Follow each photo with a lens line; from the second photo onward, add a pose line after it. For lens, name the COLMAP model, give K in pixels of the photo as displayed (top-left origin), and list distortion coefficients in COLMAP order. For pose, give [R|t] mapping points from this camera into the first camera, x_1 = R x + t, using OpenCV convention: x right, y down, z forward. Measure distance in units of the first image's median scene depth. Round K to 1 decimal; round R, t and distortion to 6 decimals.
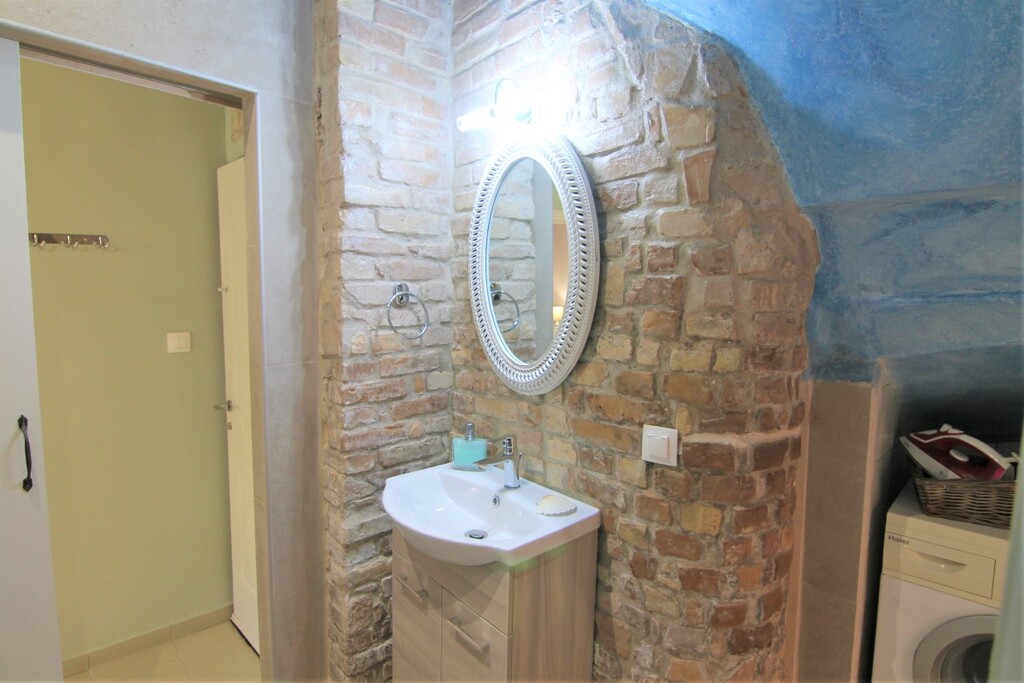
lens RADIAL K [[545.4, 0, 515.9], [0, 545.4, 336.6], [0, 0, 1]] dist [-0.003682, -0.017117]
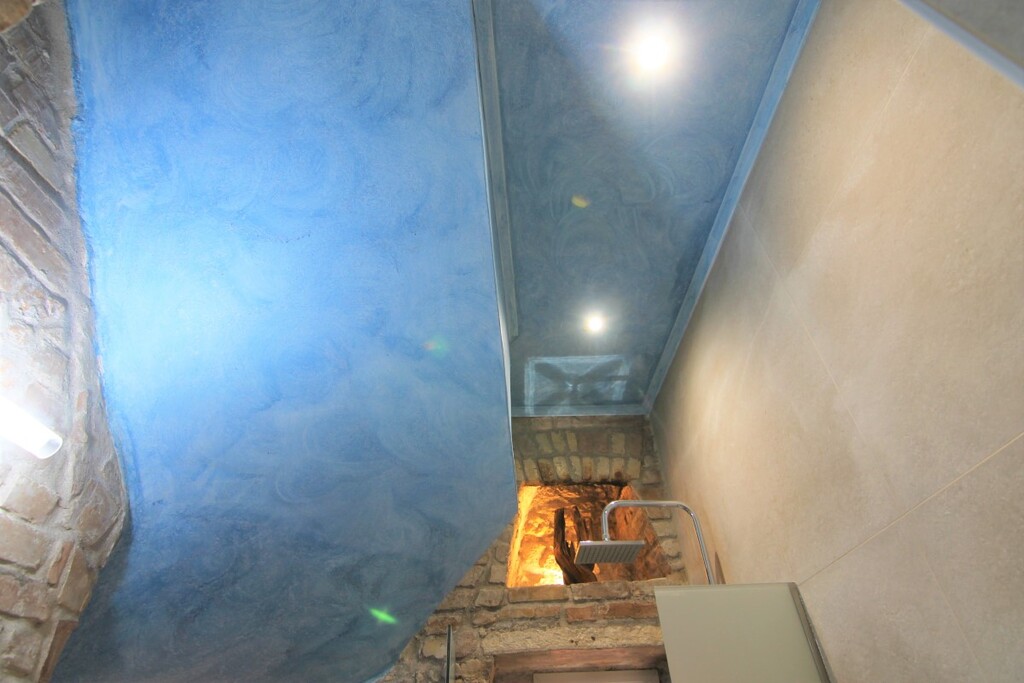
lens RADIAL K [[530.7, 0, 514.7], [0, 530.7, 335.8], [0, 0, 1]] dist [-0.010571, -0.009391]
pose [[-0.711443, 0.470067, 0.522385, -0.852070], [0.098413, 0.802669, -0.588249, -0.132346], [-0.695819, -0.367096, -0.617314, 1.169524]]
